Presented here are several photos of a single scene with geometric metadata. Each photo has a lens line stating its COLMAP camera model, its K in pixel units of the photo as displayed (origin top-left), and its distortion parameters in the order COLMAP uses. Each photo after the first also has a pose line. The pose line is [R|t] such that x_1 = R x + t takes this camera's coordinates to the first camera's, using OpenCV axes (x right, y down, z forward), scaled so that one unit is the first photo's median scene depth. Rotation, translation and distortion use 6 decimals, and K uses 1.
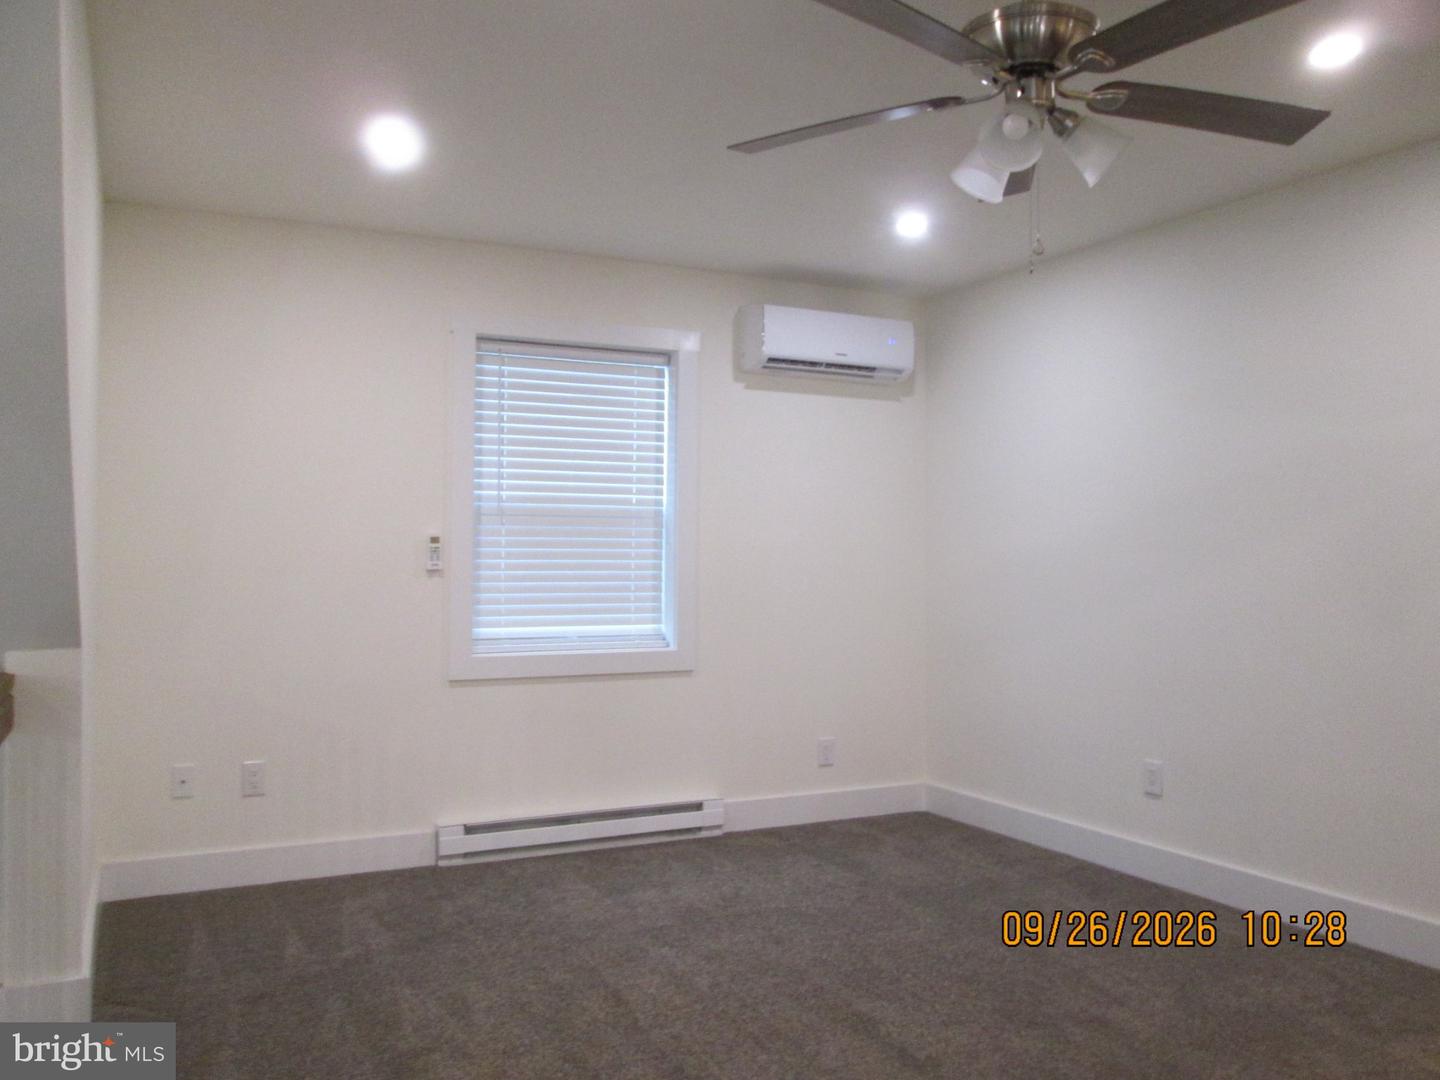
lens RADIAL K [[1237.0, 0, 624.1], [0, 1237.0, 532.3], [0, 0, 1]] dist [-0.058206, 0.004218]
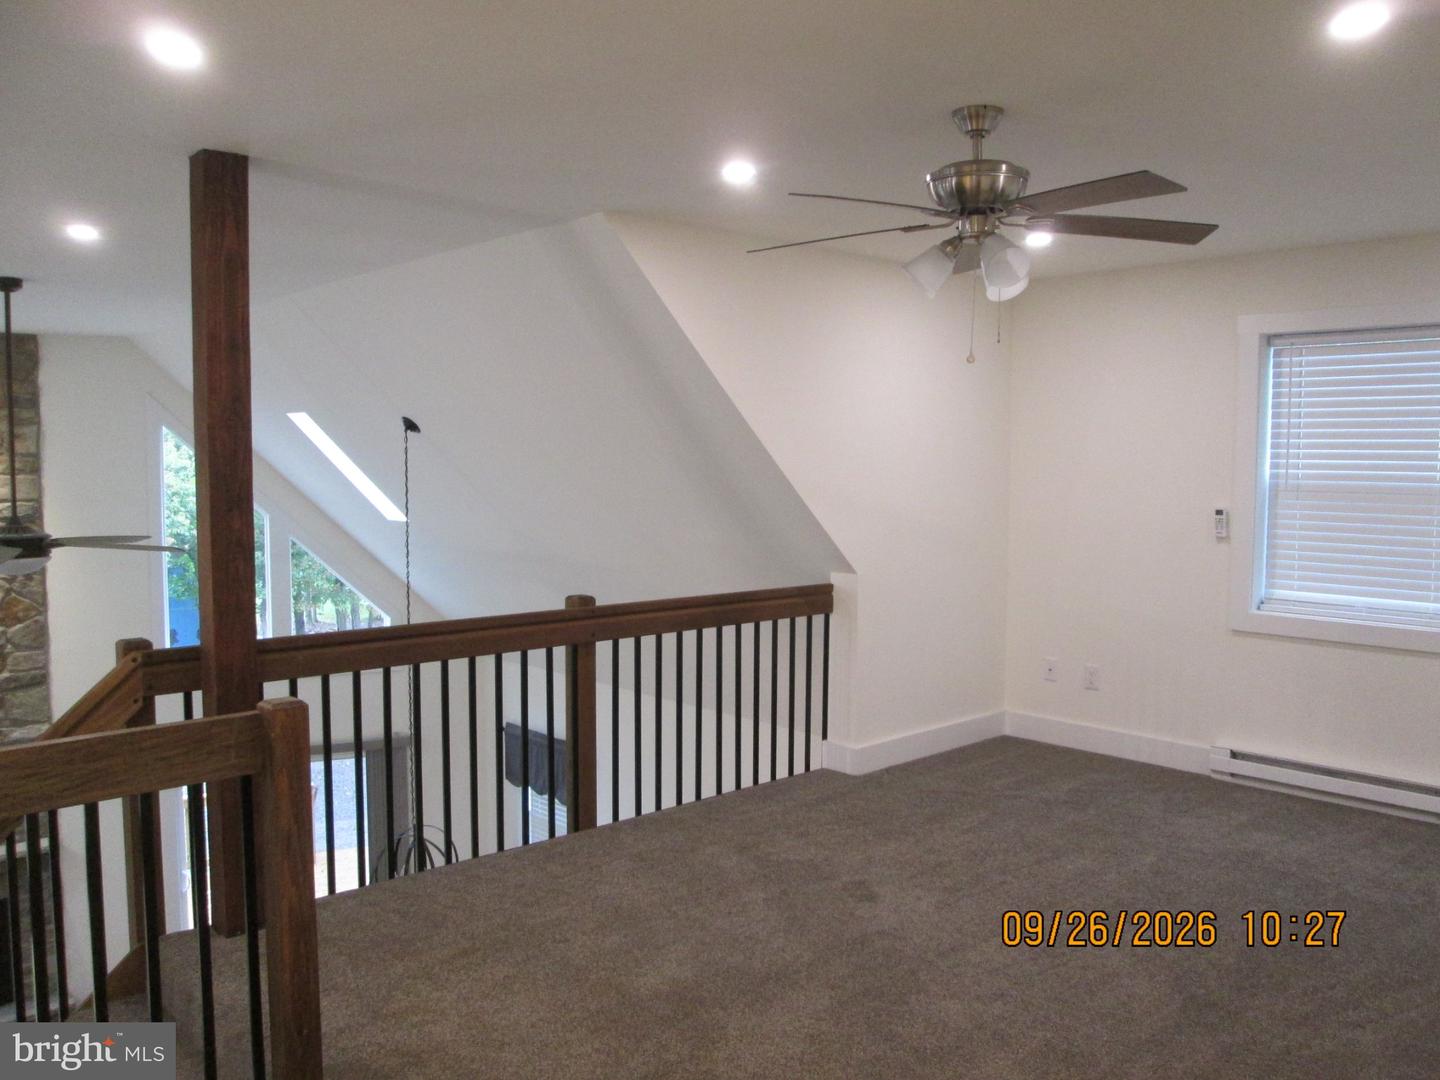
lens RADIAL K [[1186.6, 0, 692.1], [0, 1186.6, 534.4], [0, 0, 1]] dist [-0.057176, 0.019384]
pose [[0.251303, 0.064209, -0.965776, 0.858376], [0.025321, 0.997020, 0.072875, -0.071833], [0.967577, -0.042768, 0.248928, 0.219310]]
